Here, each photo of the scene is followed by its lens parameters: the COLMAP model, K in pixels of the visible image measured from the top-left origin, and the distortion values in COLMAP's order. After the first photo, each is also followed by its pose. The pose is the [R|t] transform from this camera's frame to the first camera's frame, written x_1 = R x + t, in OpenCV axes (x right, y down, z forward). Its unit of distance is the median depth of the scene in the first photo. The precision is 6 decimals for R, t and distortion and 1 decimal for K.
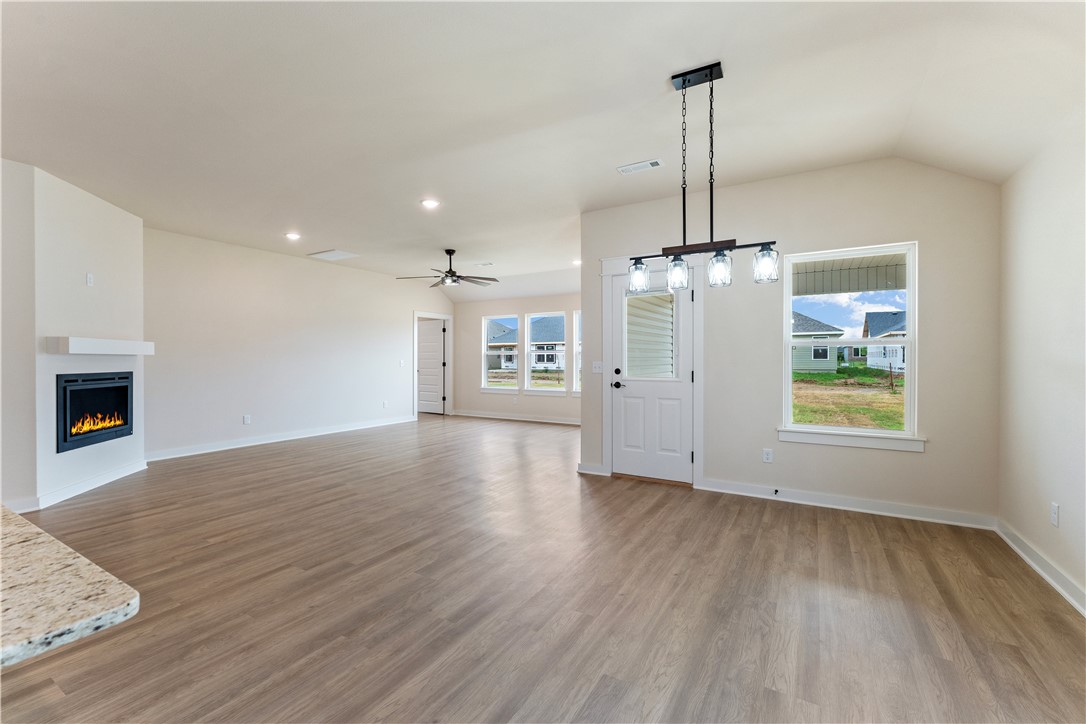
lens RADIAL K [[463.6, 0, 532.2], [0, 463.6, 355.5], [0, 0, 1]] dist [-0.004447, 0.000383]
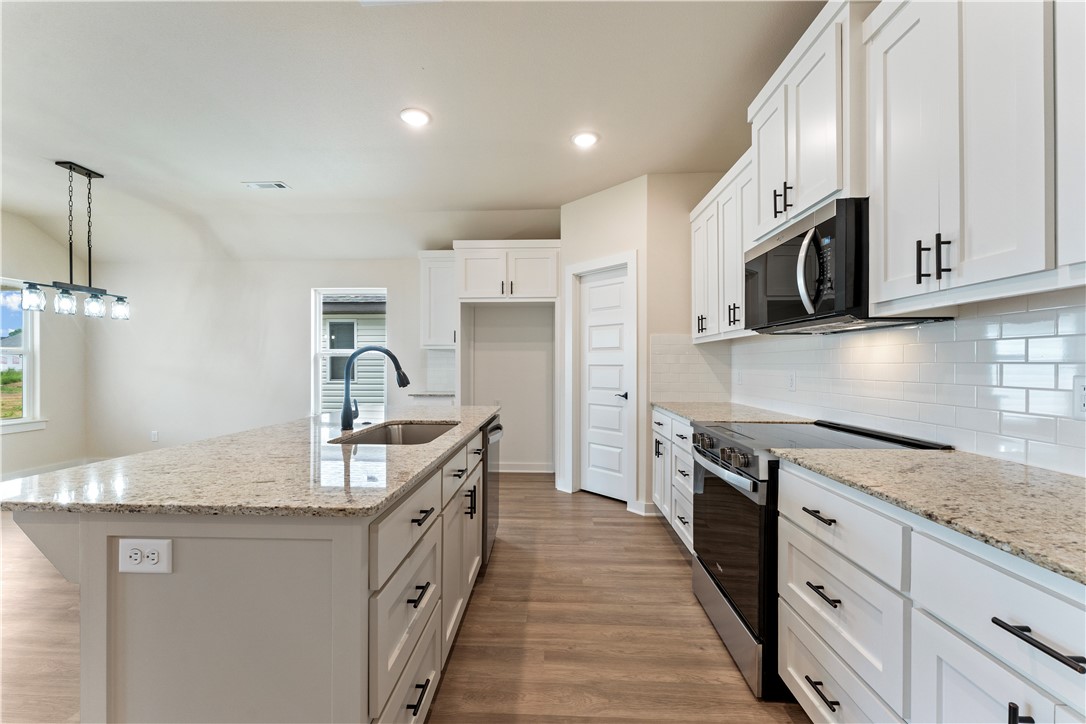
lens RADIAL K [[439.5, 0, 538.8], [0, 439.5, 364.5], [0, 0, 1]] dist [0.000666, -0.000690]
pose [[-0.489072, 0.001111, 0.872243, -0.868304], [-0.004786, 0.999981, -0.003958, 0.001723], [-0.872230, -0.006110, -0.489057, 0.238778]]
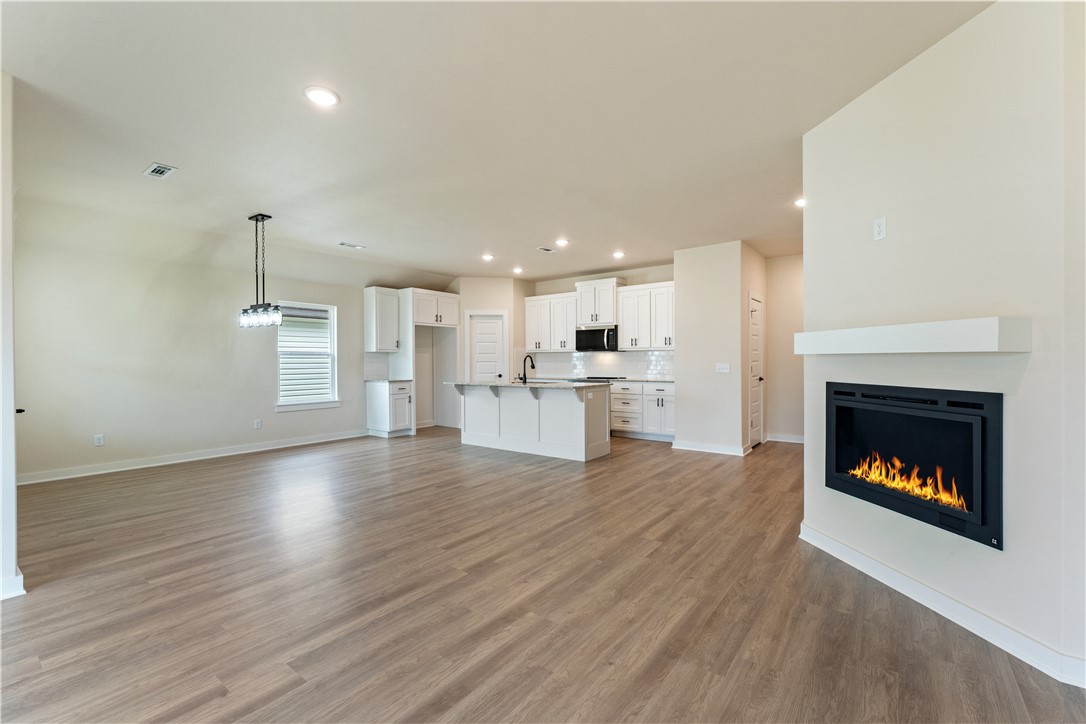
lens RADIAL K [[463.6, 0, 540.5], [0, 463.6, 365.6], [0, 0, 1]] dist [-0.004447, 0.000383]
pose [[-0.996108, 0.005530, 0.087967, -0.554723], [0.006036, 0.999967, 0.005482, 0.006395], [-0.087933, 0.005991, -0.996108, 1.591379]]
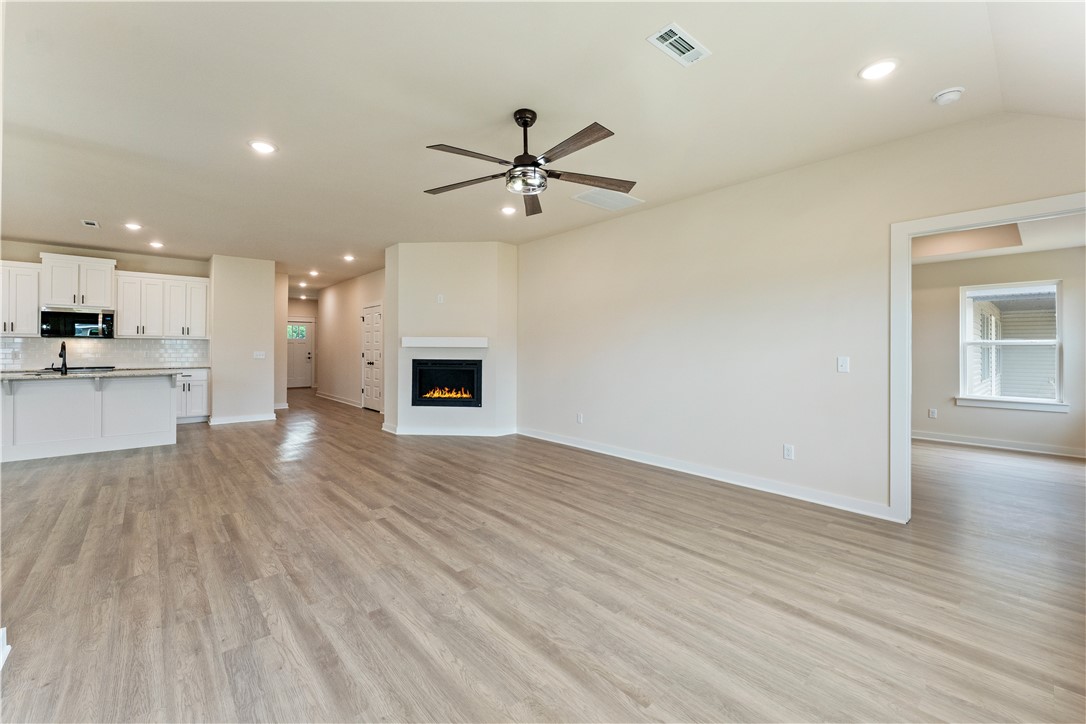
lens RADIAL K [[439.5, 0, 528.9], [0, 439.5, 347.0], [0, 0, 1]] dist [0.000666, -0.000690]
pose [[-0.291133, -0.006786, -0.956659, 0.355695], [0.001411, 0.999971, -0.007522, 0.006986], [0.956682, -0.003540, -0.291115, 1.668669]]
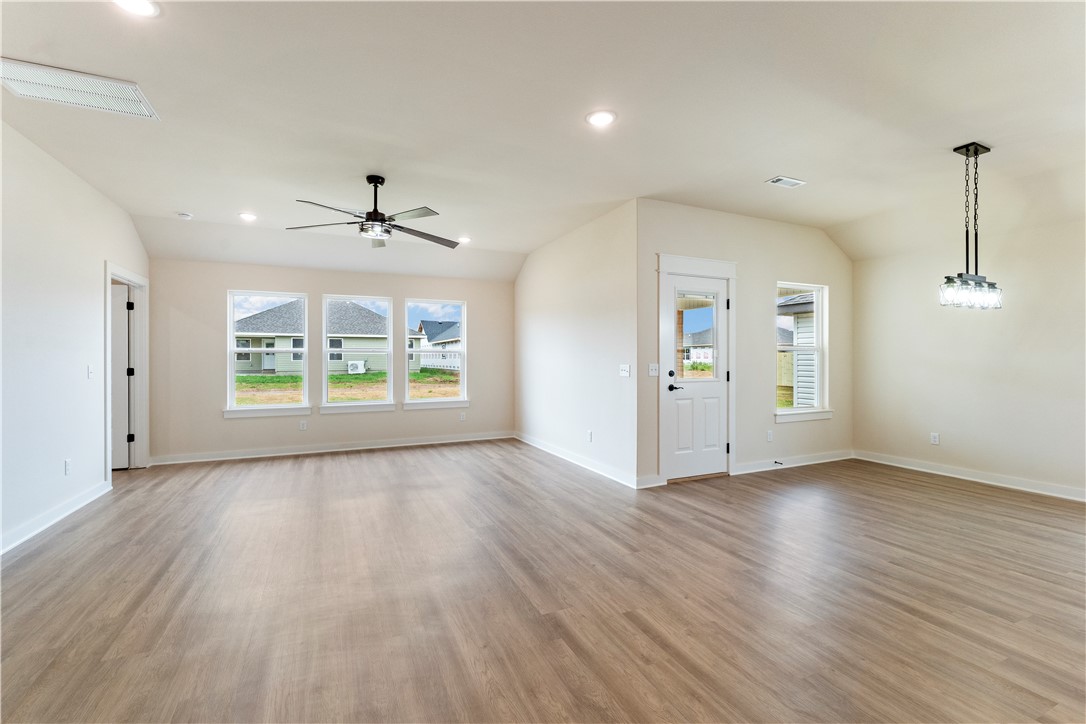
lens RADIAL K [[463.6, 0, 528.5], [0, 463.6, 362.4], [0, 0, 1]] dist [-0.004447, 0.000383]
pose [[0.559272, -0.004705, 0.828971, -0.825716], [-0.006206, 0.999932, 0.009862, 0.002978], [-0.828961, -0.010660, 0.559205, 0.741700]]
